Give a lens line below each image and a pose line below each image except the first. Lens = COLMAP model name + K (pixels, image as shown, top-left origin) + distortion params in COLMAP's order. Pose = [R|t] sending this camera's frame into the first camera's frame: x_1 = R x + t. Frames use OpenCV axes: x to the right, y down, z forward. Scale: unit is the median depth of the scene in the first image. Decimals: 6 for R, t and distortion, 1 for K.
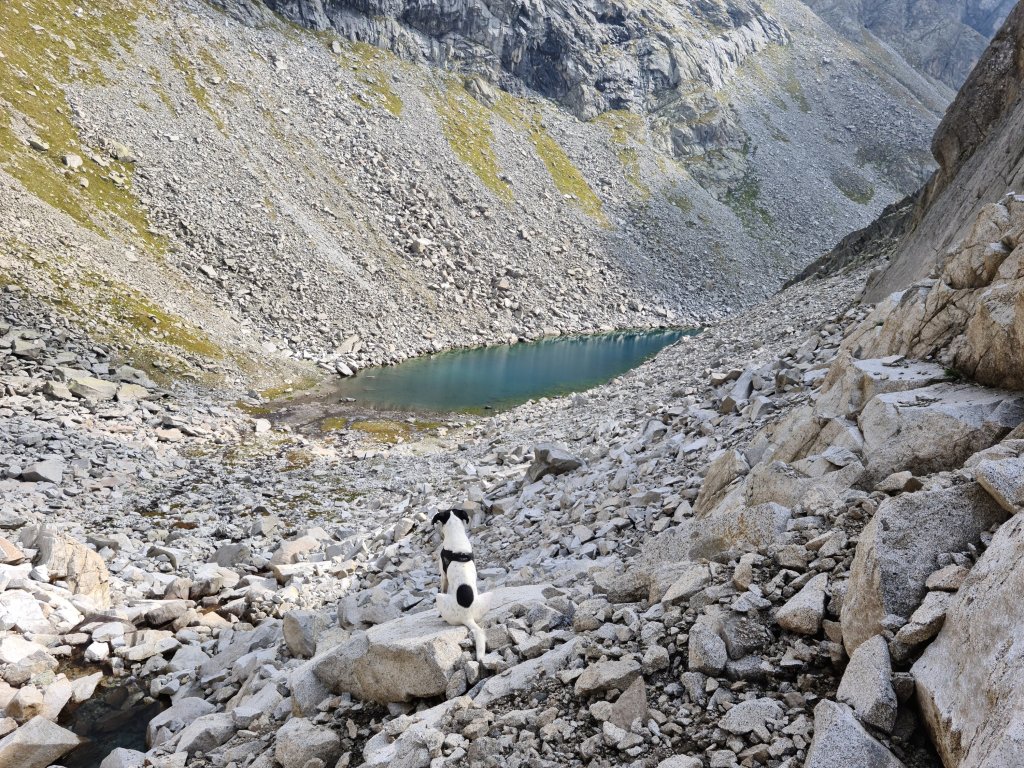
lens RADIAL K [[803.2, 0, 512.0], [0, 803.2, 384.0], [0, 0, 1]] dist [0.076556, -0.079702]
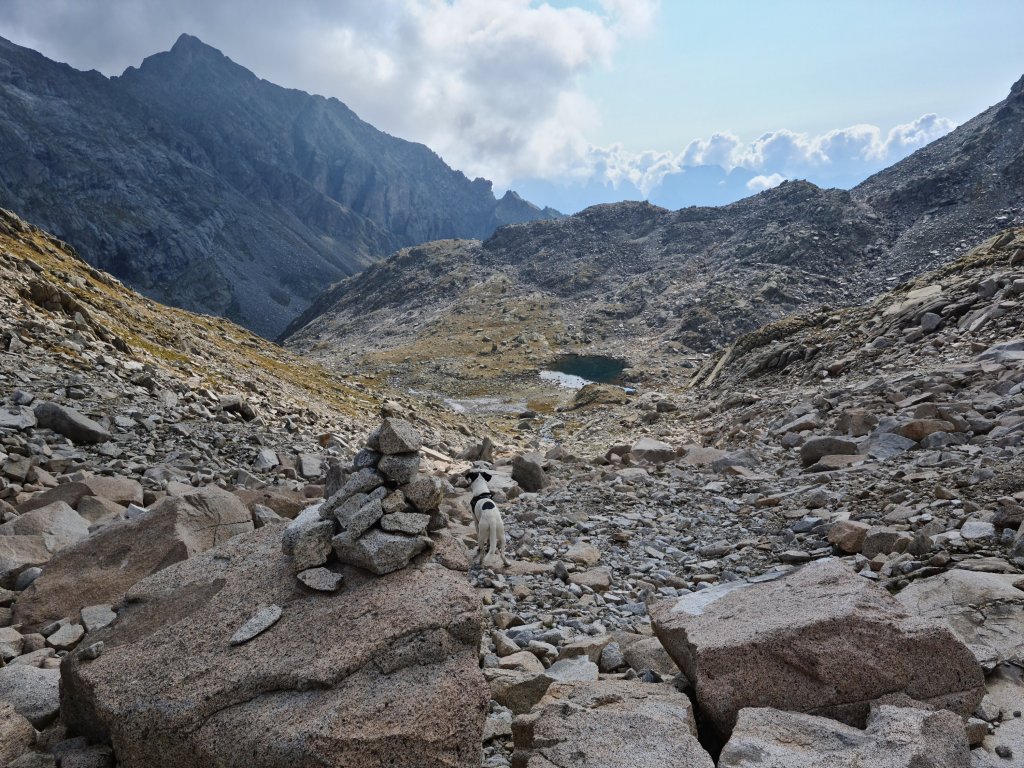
lens RADIAL K [[803.2, 0, 512.0], [0, 803.2, 384.0], [0, 0, 1]] dist [0.076556, -0.079702]
pose [[0.819722, -0.219830, 0.528895, -0.294941], [0.228194, 0.972307, 0.050458, 0.024637], [-0.525341, 0.079330, 0.847186, -1.215810]]
